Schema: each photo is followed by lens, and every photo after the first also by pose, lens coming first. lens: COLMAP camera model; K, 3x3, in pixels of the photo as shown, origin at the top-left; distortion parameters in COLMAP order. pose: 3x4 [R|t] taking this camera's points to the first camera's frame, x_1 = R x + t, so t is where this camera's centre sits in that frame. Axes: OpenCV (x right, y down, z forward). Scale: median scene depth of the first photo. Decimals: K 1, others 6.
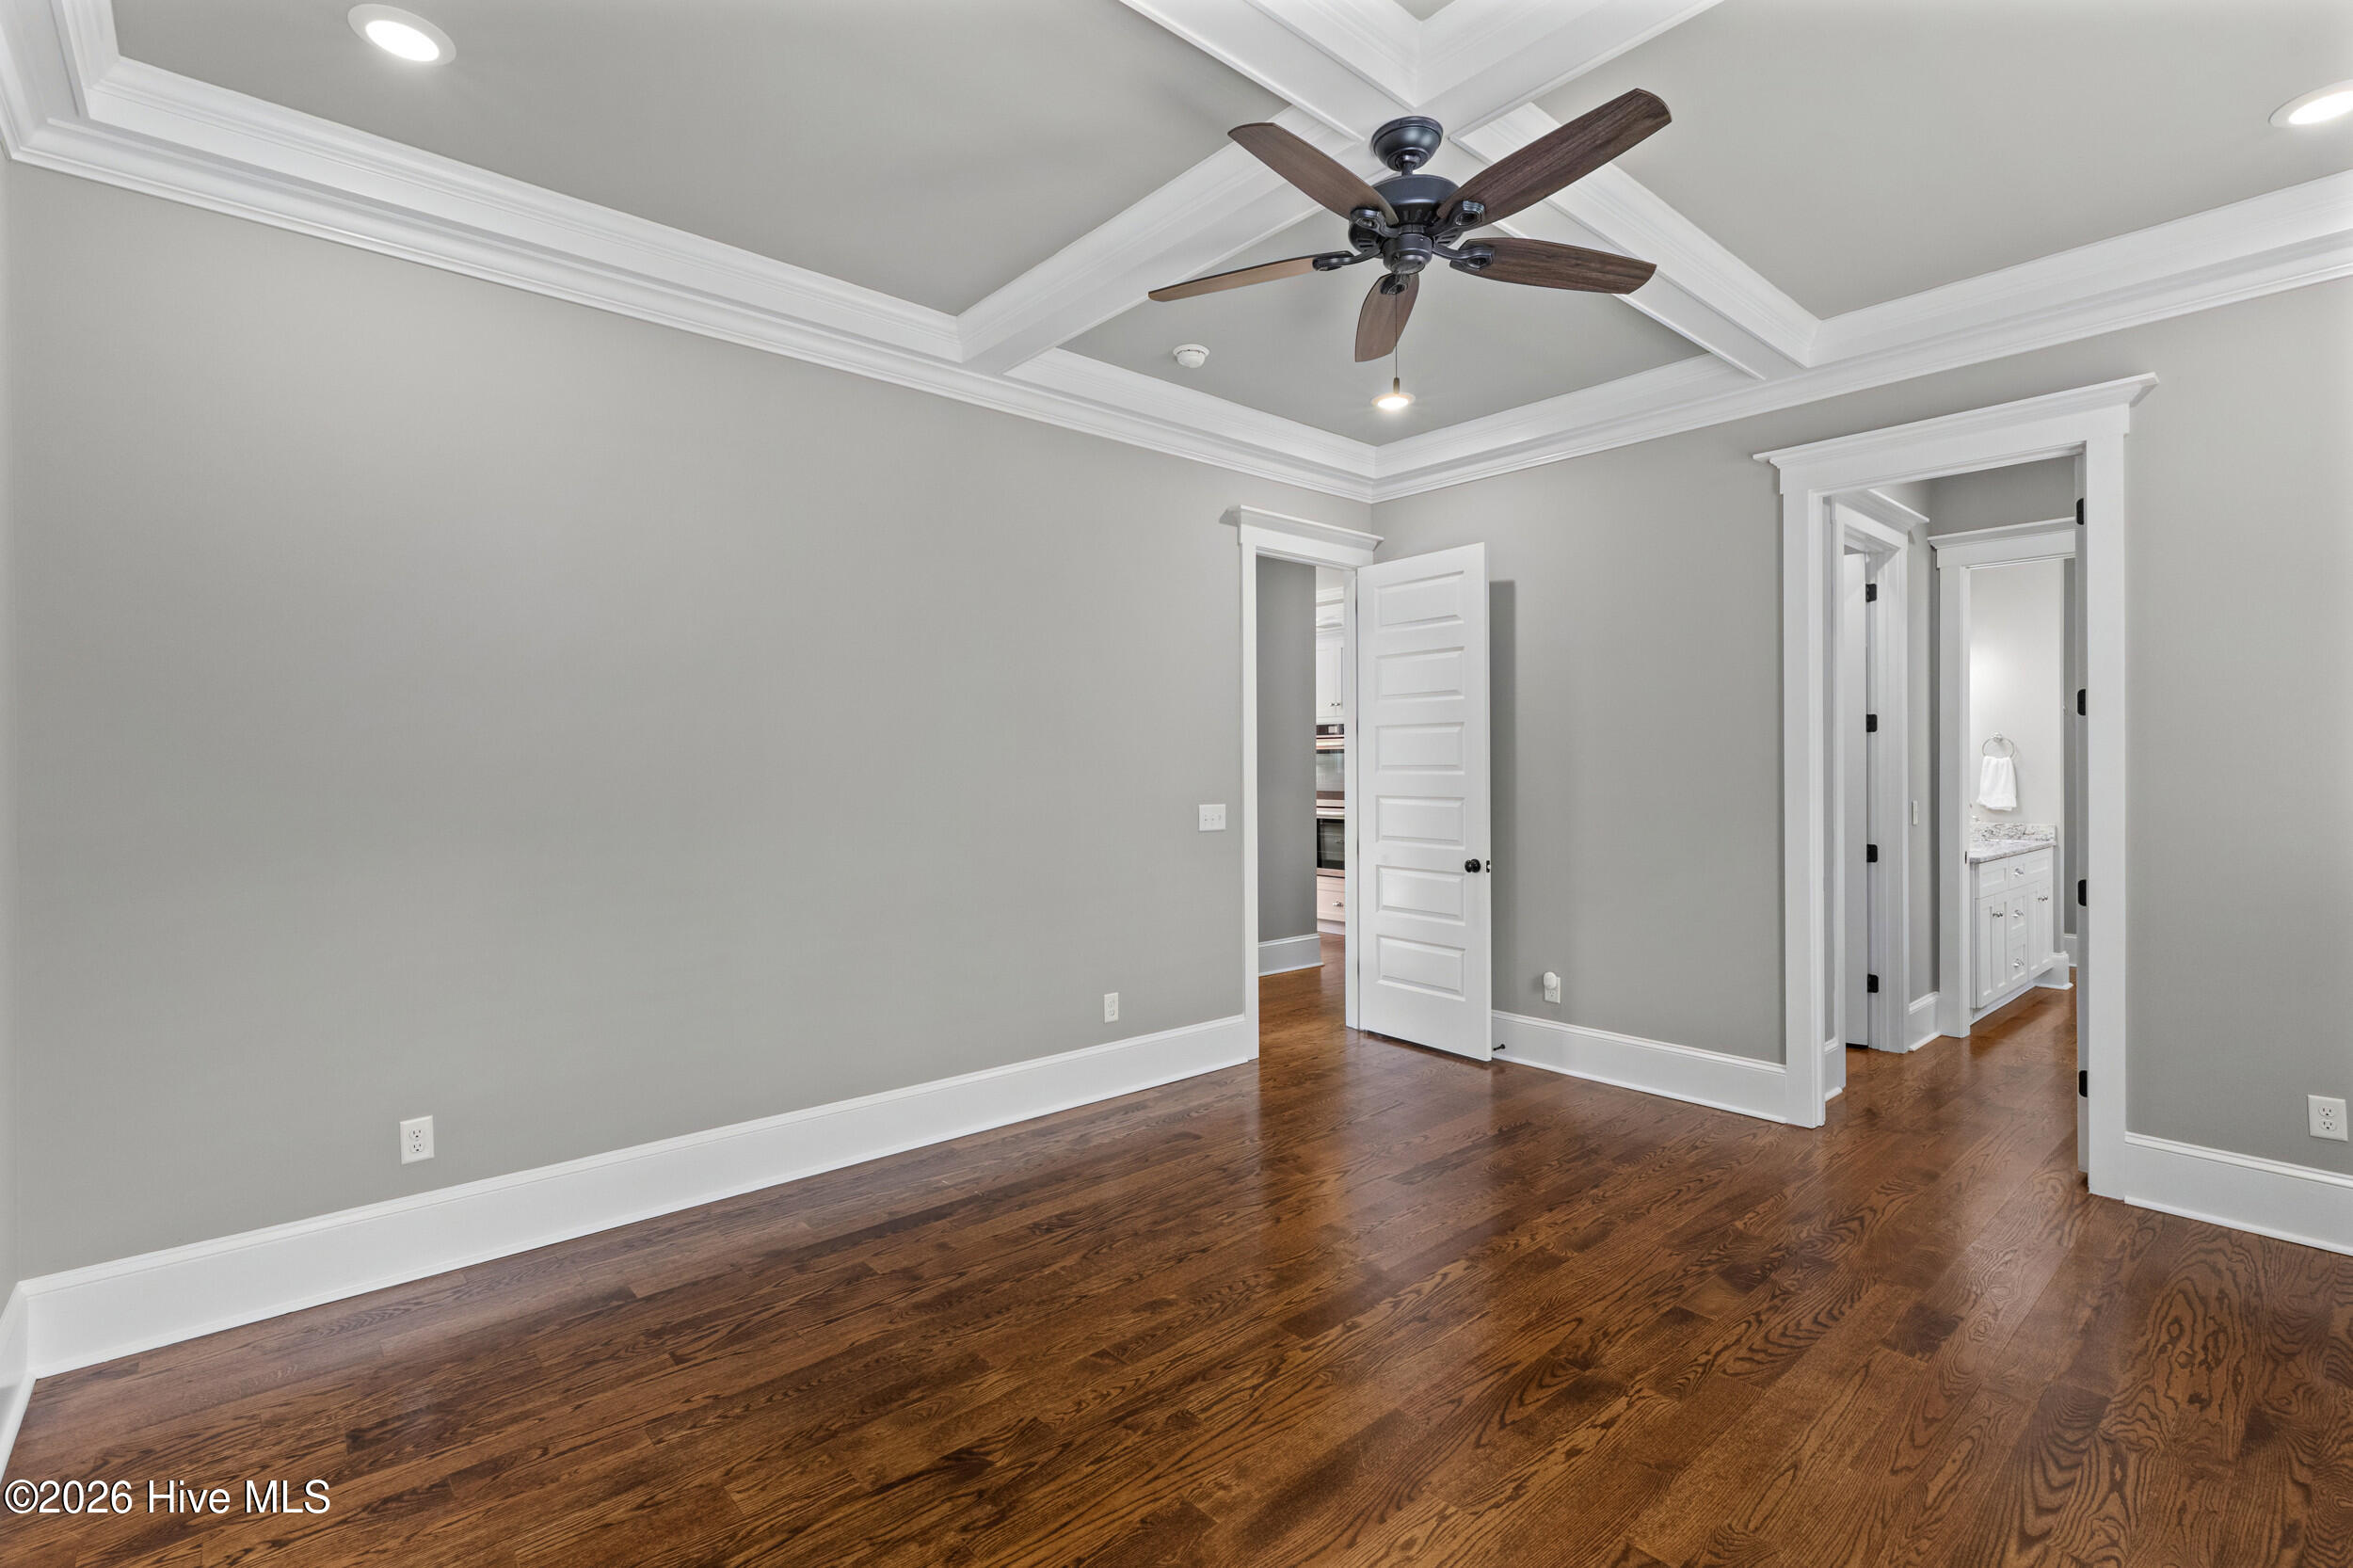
lens RADIAL K [[1065.5, 0, 1167.5], [0, 1065.5, 802.5], [0, 0, 1]] dist [0.002828, 0.000364]
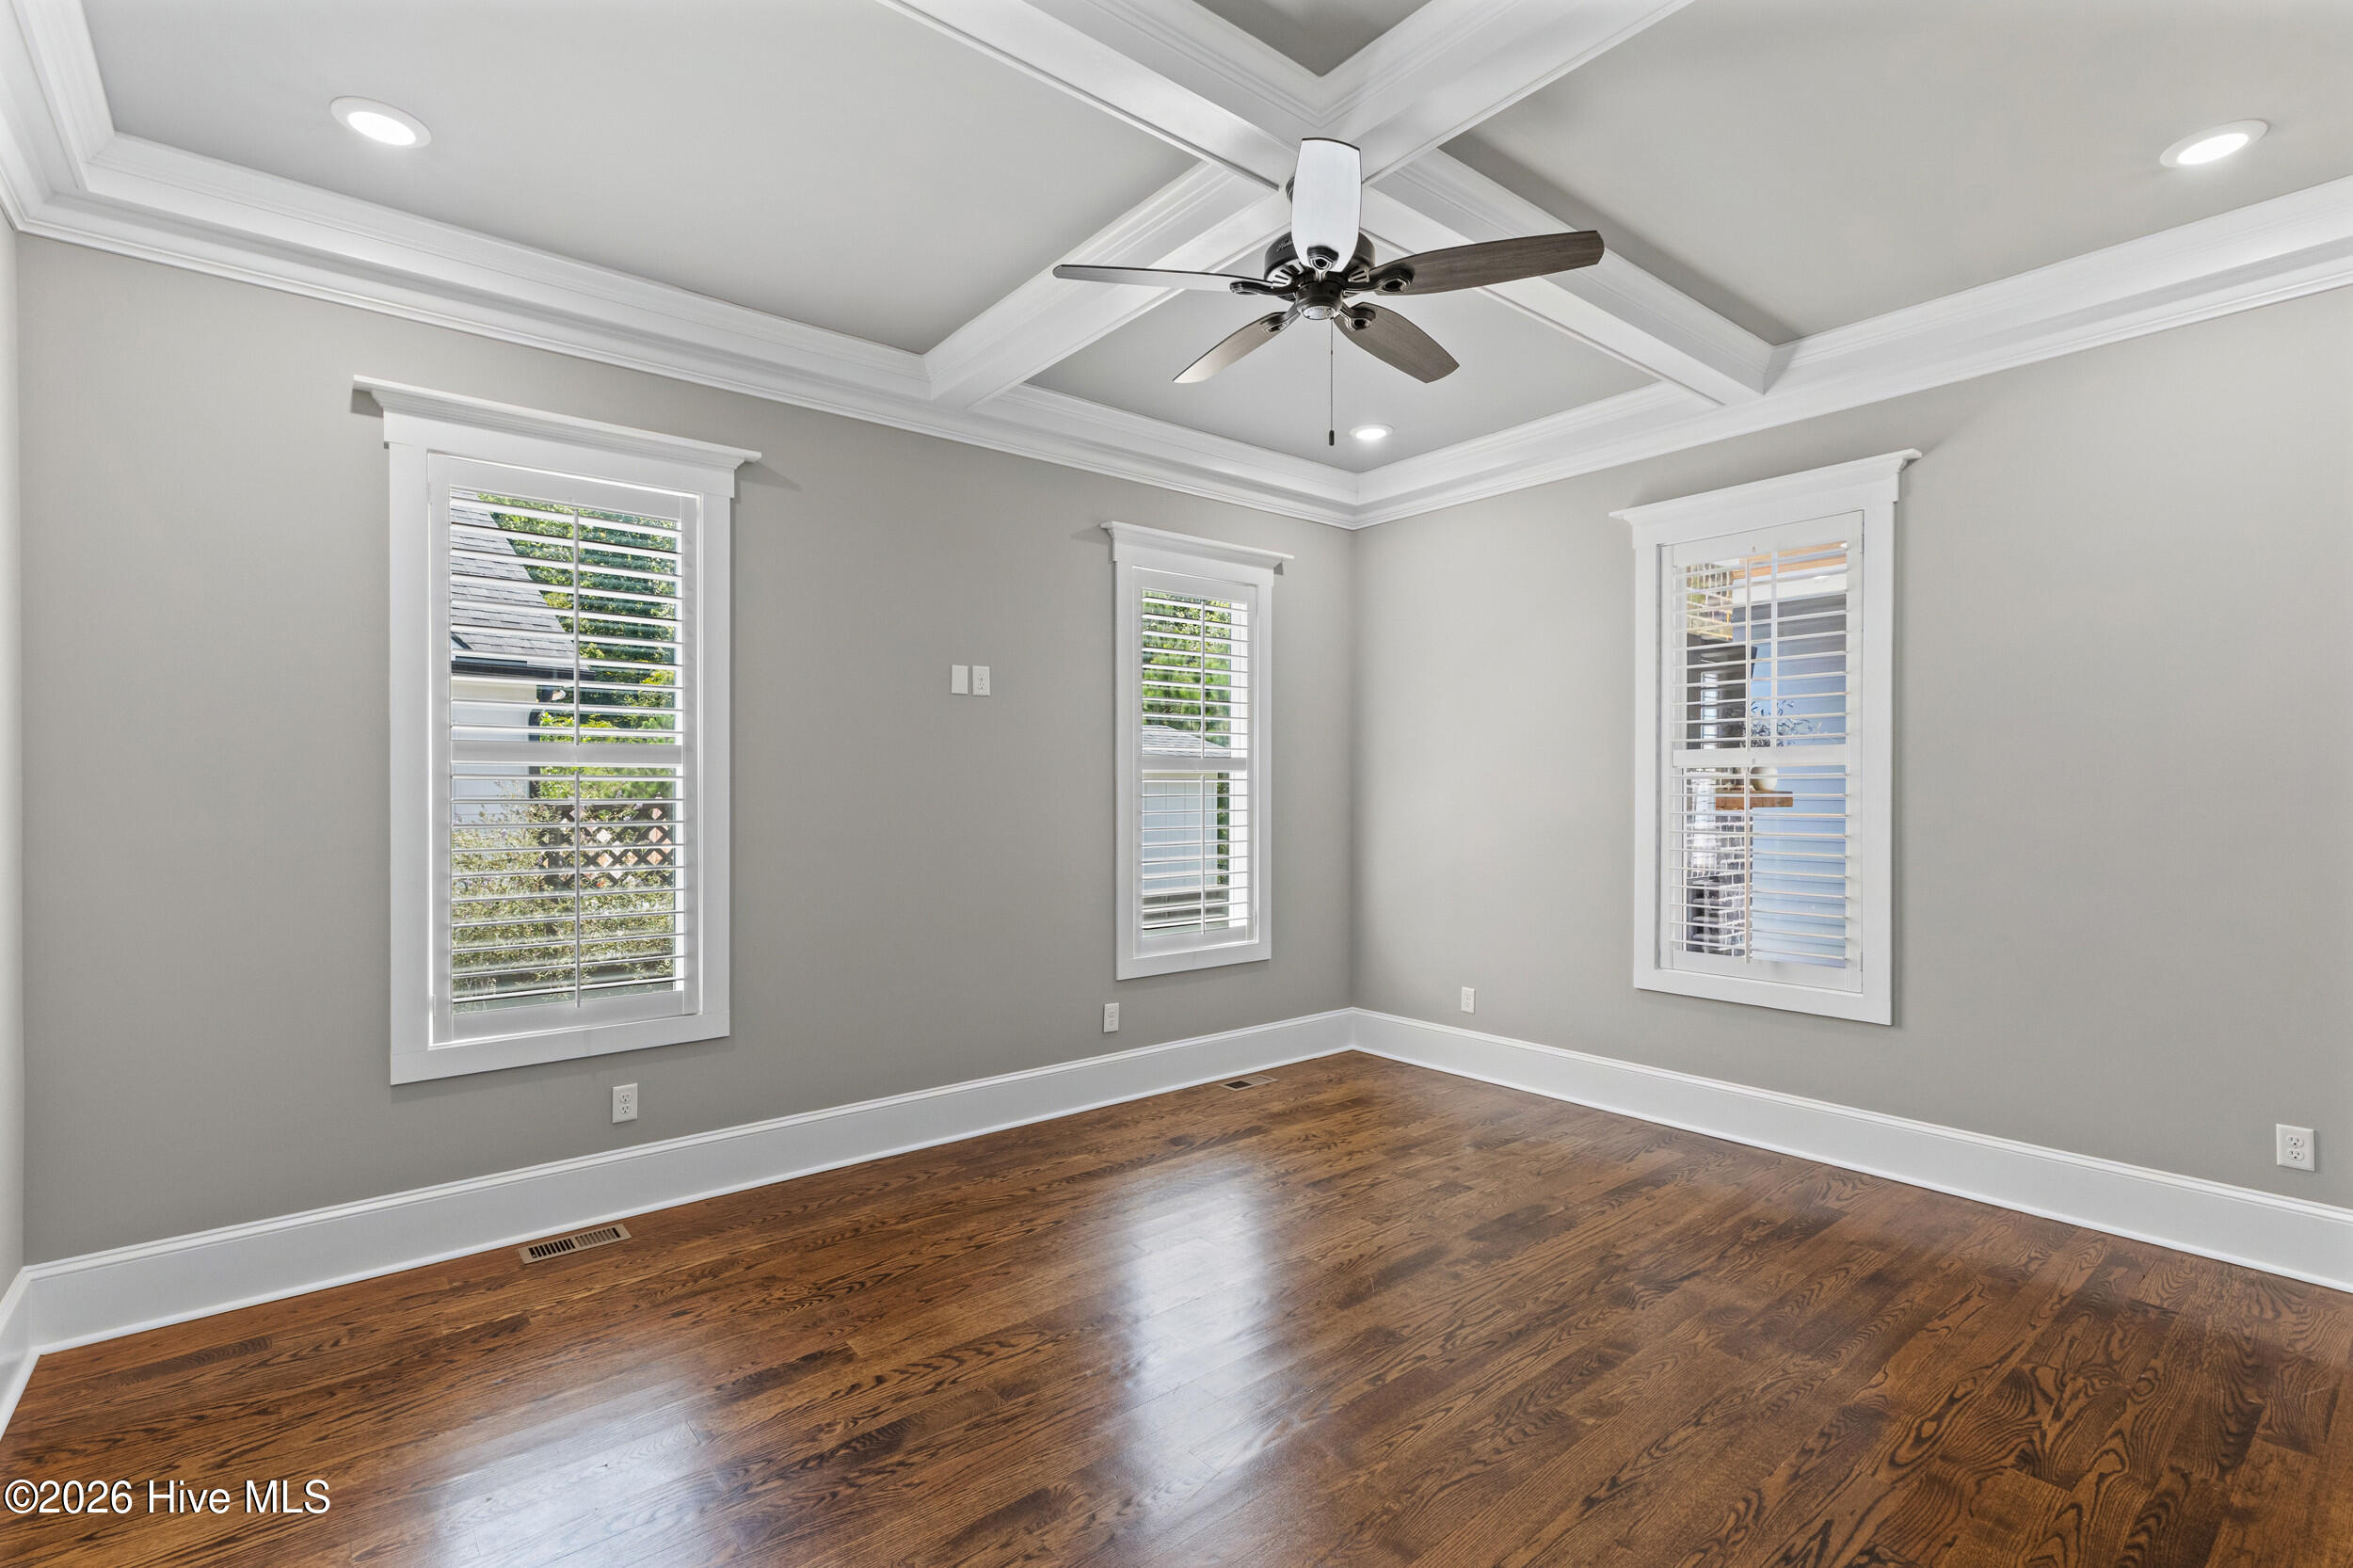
lens RADIAL K [[1078.4, 0, 1176.3], [0, 1078.4, 824.9], [0, 0, 1]] dist [0.001176, -0.000342]
pose [[-0.999541, 0.004164, 0.029999, 0.288890], [0.006226, 0.997600, 0.068958, -0.062648], [-0.029640, 0.069114, -0.997168, 1.743941]]
